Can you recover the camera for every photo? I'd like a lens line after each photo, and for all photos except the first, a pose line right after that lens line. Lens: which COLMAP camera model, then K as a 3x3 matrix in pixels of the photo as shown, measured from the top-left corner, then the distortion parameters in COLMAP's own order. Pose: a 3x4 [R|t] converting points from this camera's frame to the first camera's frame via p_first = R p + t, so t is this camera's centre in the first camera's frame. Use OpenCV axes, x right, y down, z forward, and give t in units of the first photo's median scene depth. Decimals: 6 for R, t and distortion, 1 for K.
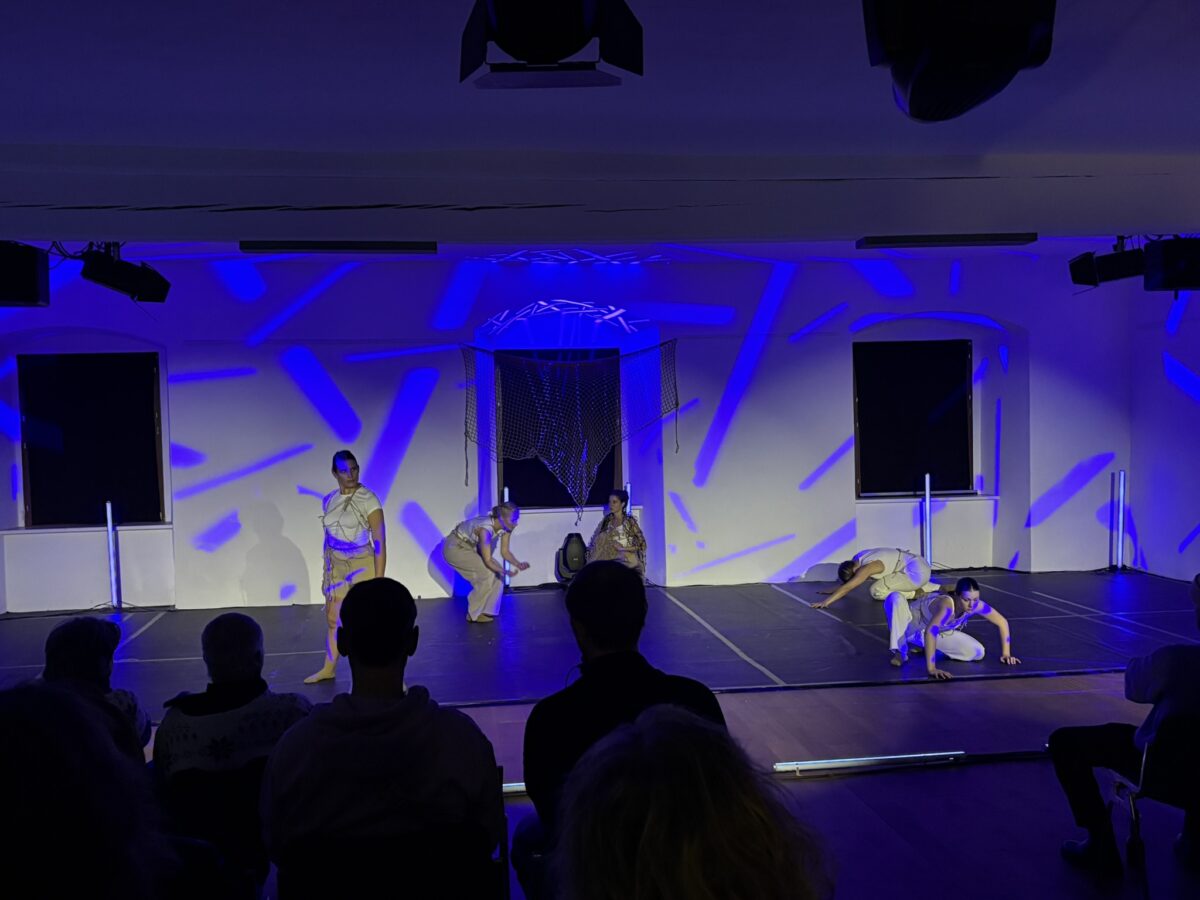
lens RADIAL K [[1245.9, 0, 600.0], [0, 1245.9, 450.0], [0, 0, 1]] dist [-0.005734, 0.011698]
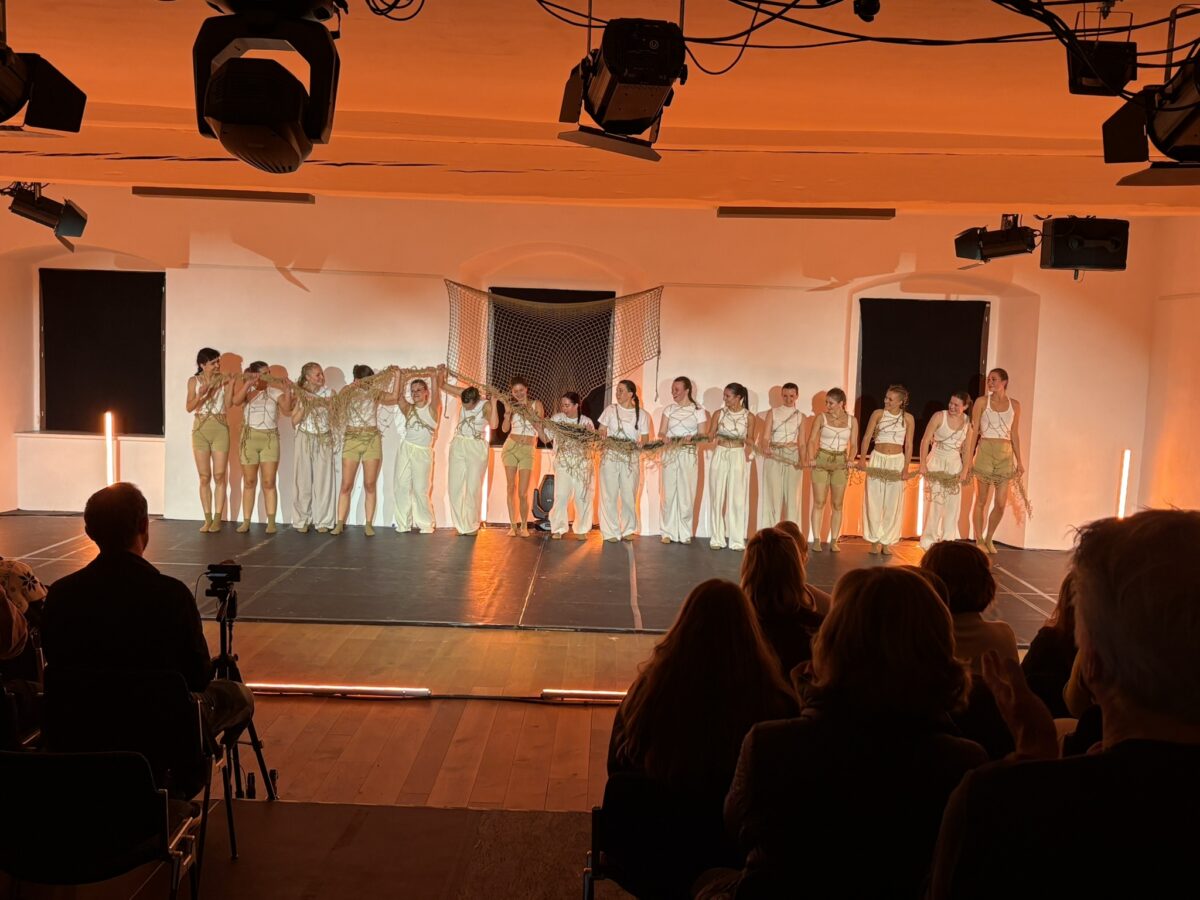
lens RADIAL K [[1348.7, 0, 600.0], [0, 1348.7, 450.0], [0, 0, 1]] dist [0.058415, -0.236209]
pose [[0.989622, 0.068574, -0.126279, 0.280457], [-0.062339, 0.996663, 0.052690, -0.021909], [0.129470, -0.044271, 0.990595, -0.144286]]
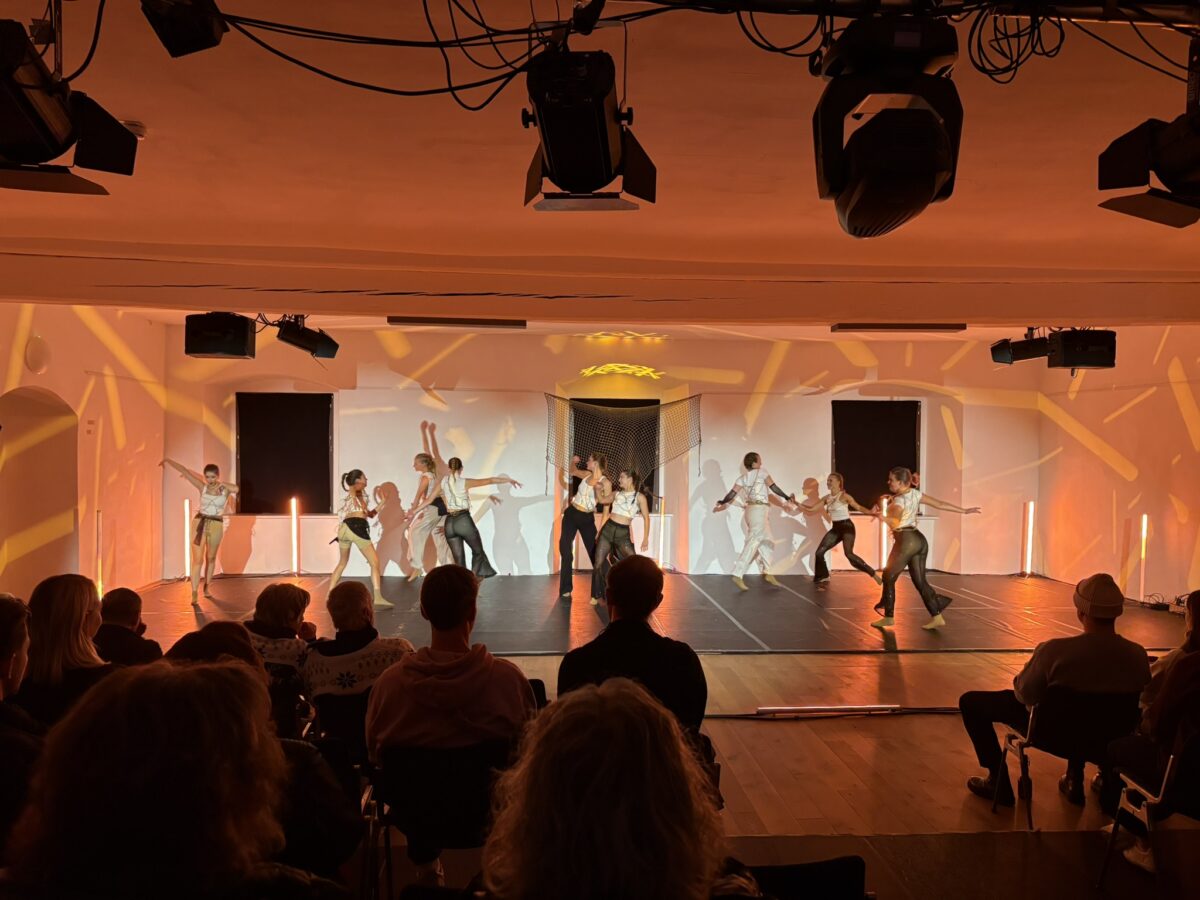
lens RADIAL K [[897.7, 0, 600.0], [0, 897.7, 450.0], [0, 0, 1]] dist [0.005322, -0.006665]
pose [[0.997844, 0.031601, -0.057530, 0.013461], [-0.033002, 0.999178, -0.023562, -0.000395], [0.056738, 0.025409, 0.998066, 0.002891]]
